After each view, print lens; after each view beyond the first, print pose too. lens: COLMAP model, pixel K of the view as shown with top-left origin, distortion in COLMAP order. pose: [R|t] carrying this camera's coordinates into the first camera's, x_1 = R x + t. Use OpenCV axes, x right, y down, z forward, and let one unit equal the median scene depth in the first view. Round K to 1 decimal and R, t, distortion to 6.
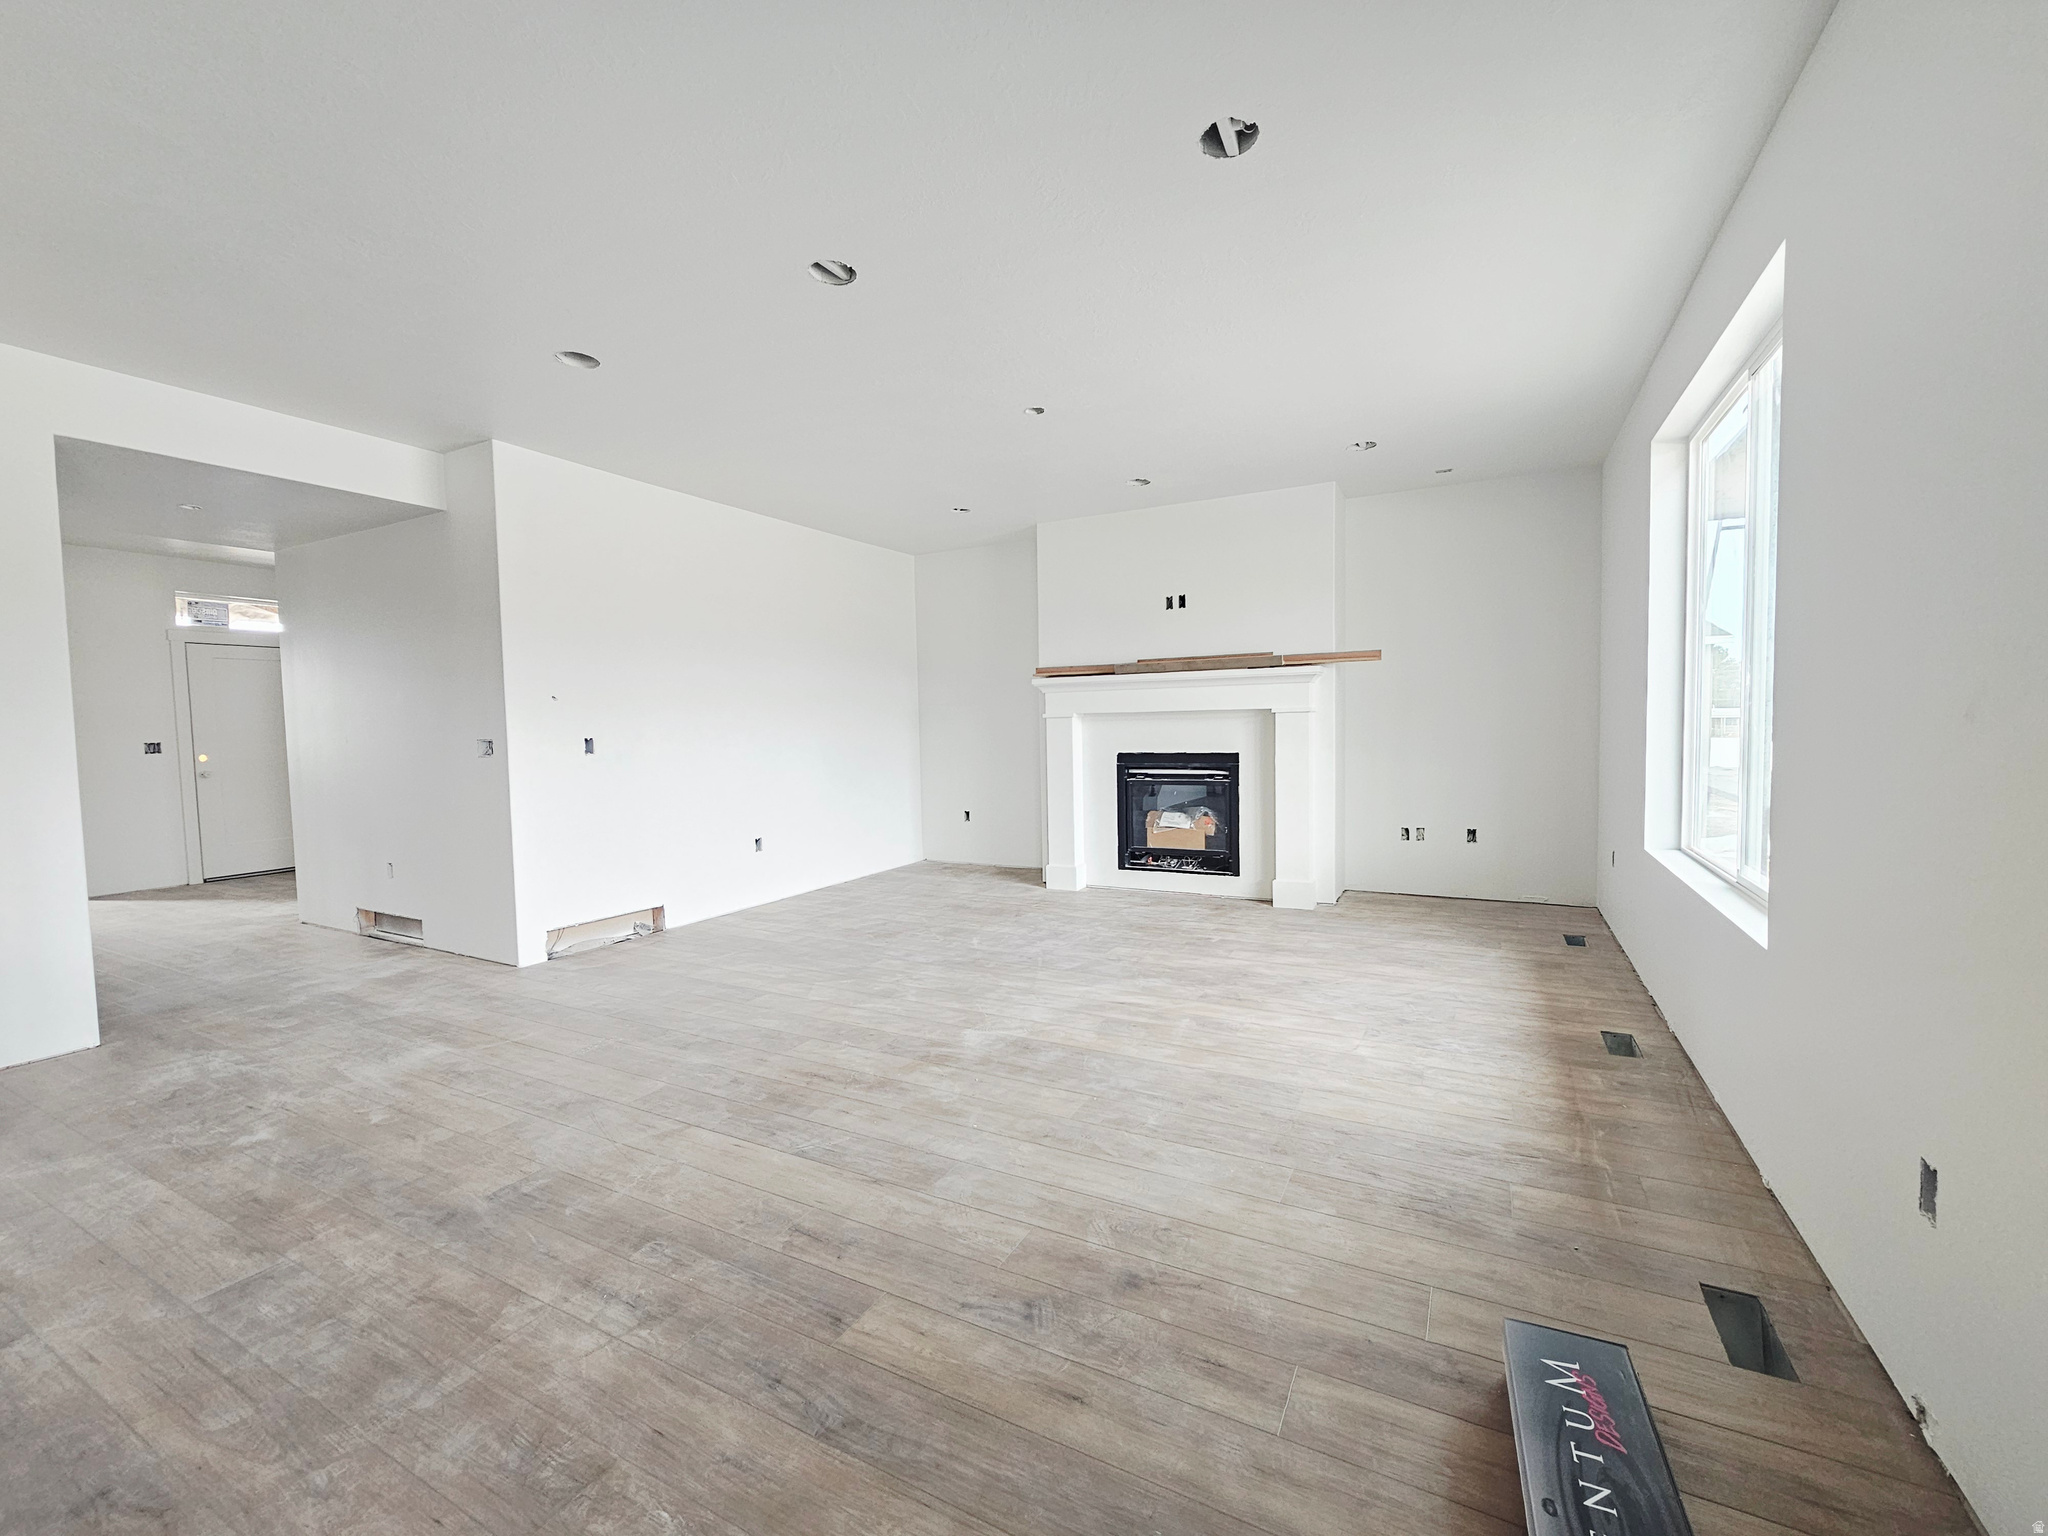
lens RADIAL K [[838.6, 0, 1040.9], [0, 838.6, 766.6], [0, 0, 1]] dist [-0.006925, 0.000793]
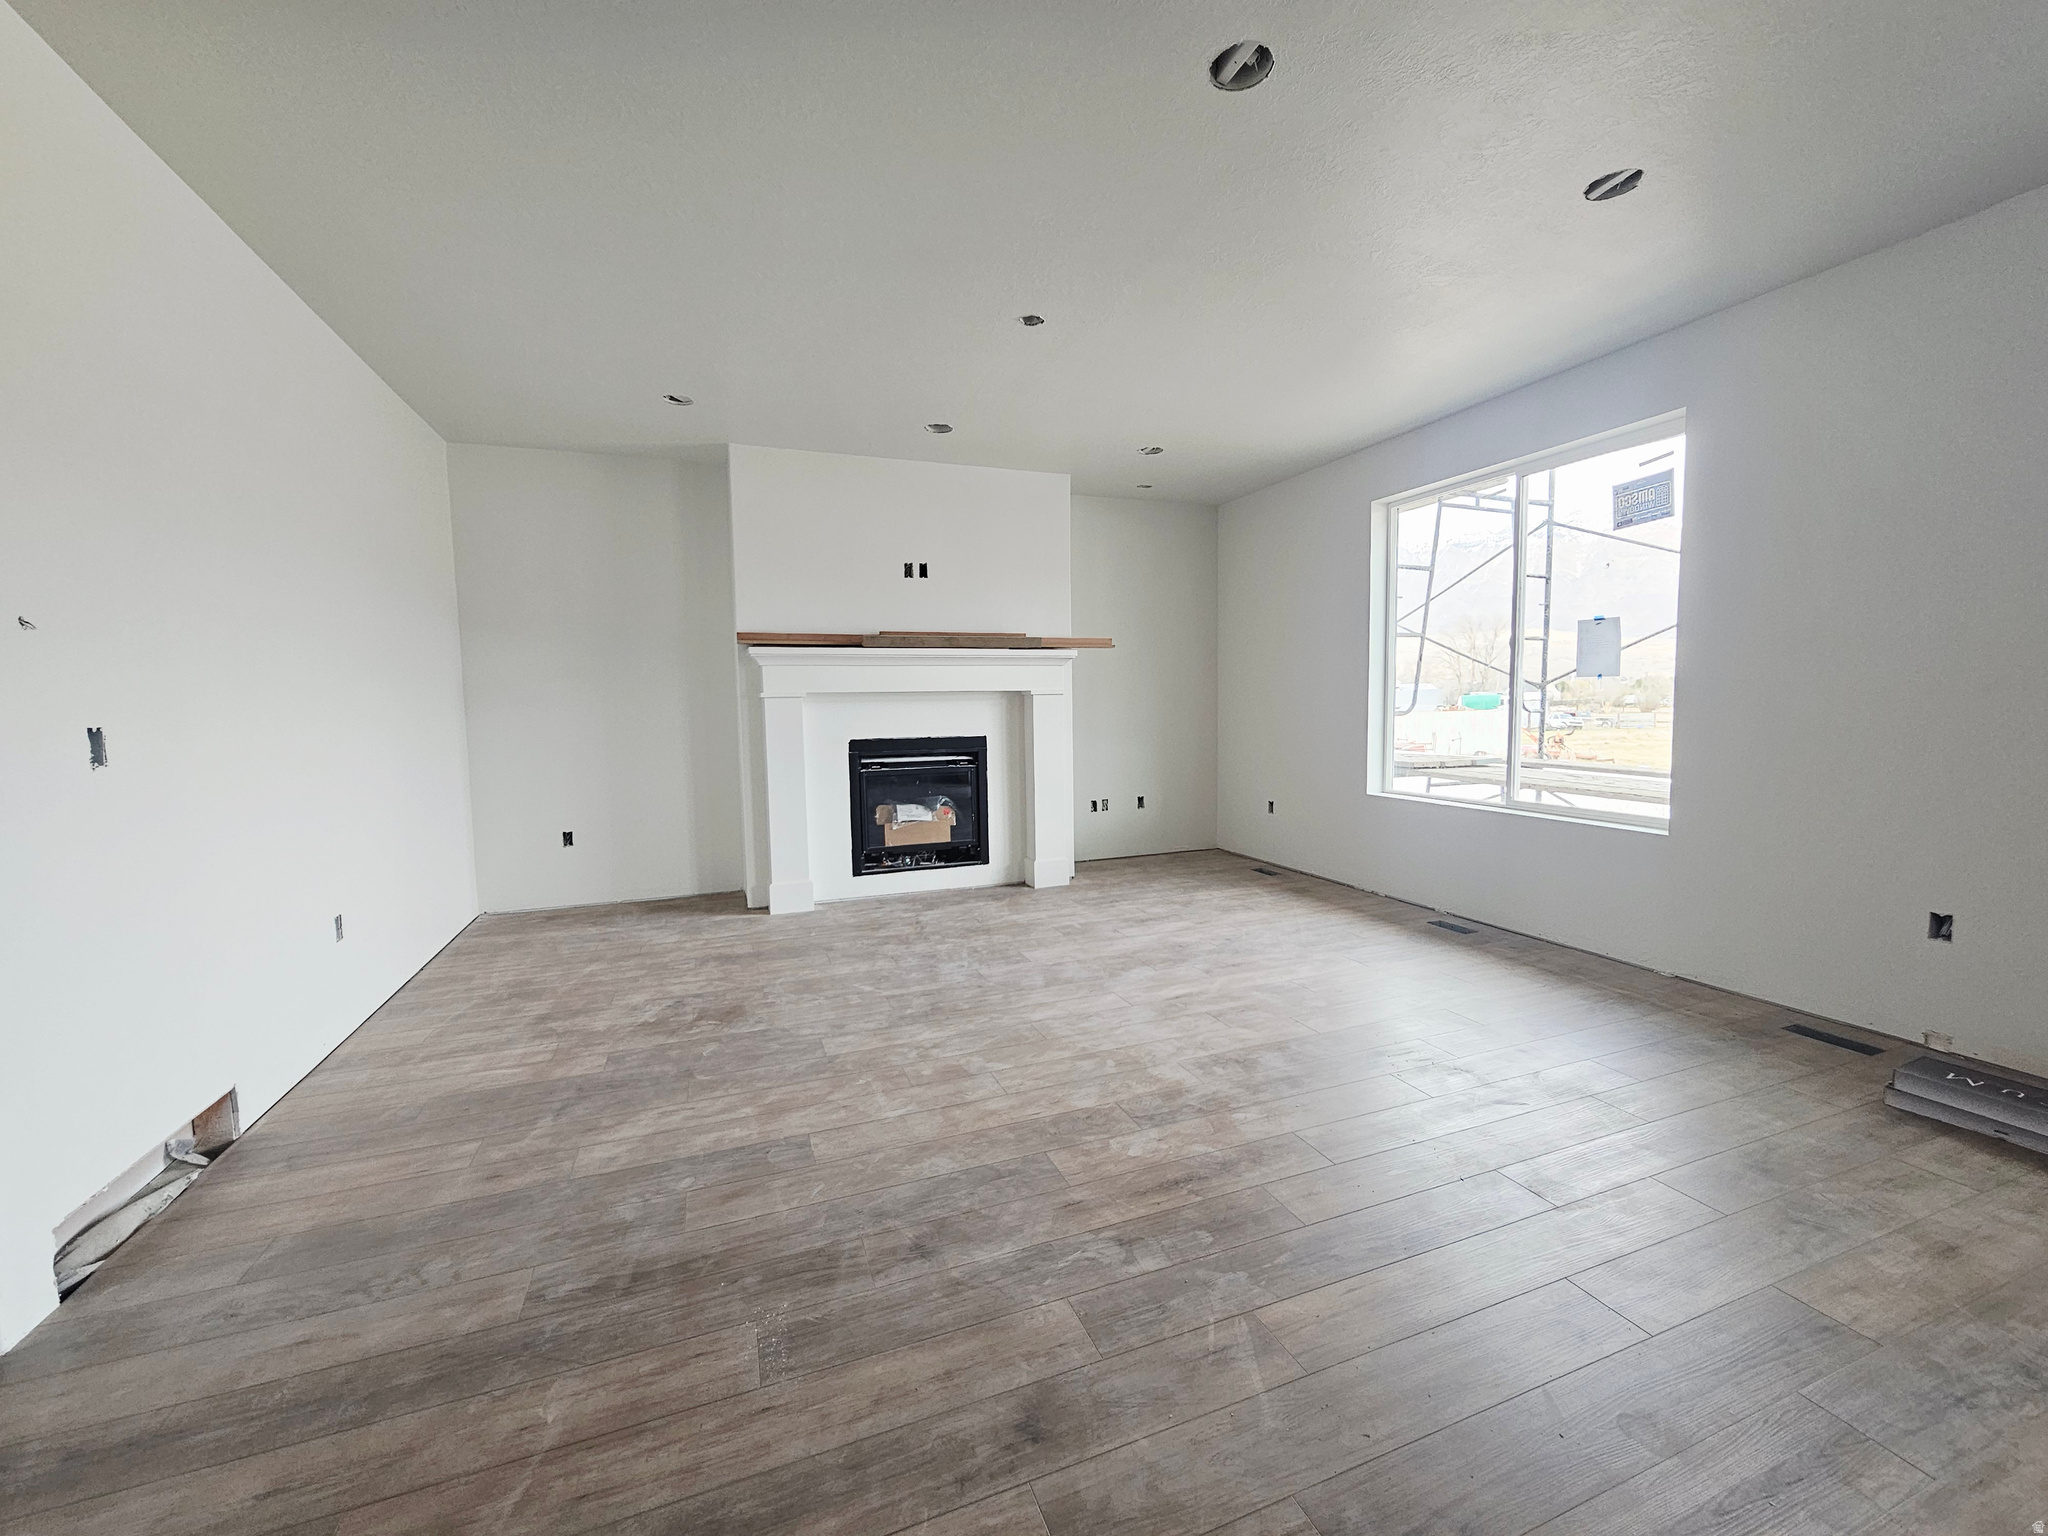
lens RADIAL K [[838.6, 0, 1040.9], [0, 838.6, 766.6], [0, 0, 1]] dist [-0.006925, 0.000793]
pose [[0.657902, -0.049029, 0.751506, -0.491270], [0.042730, 0.998701, 0.027748, -0.005920], [-0.751890, 0.013857, 0.659142, 0.347768]]
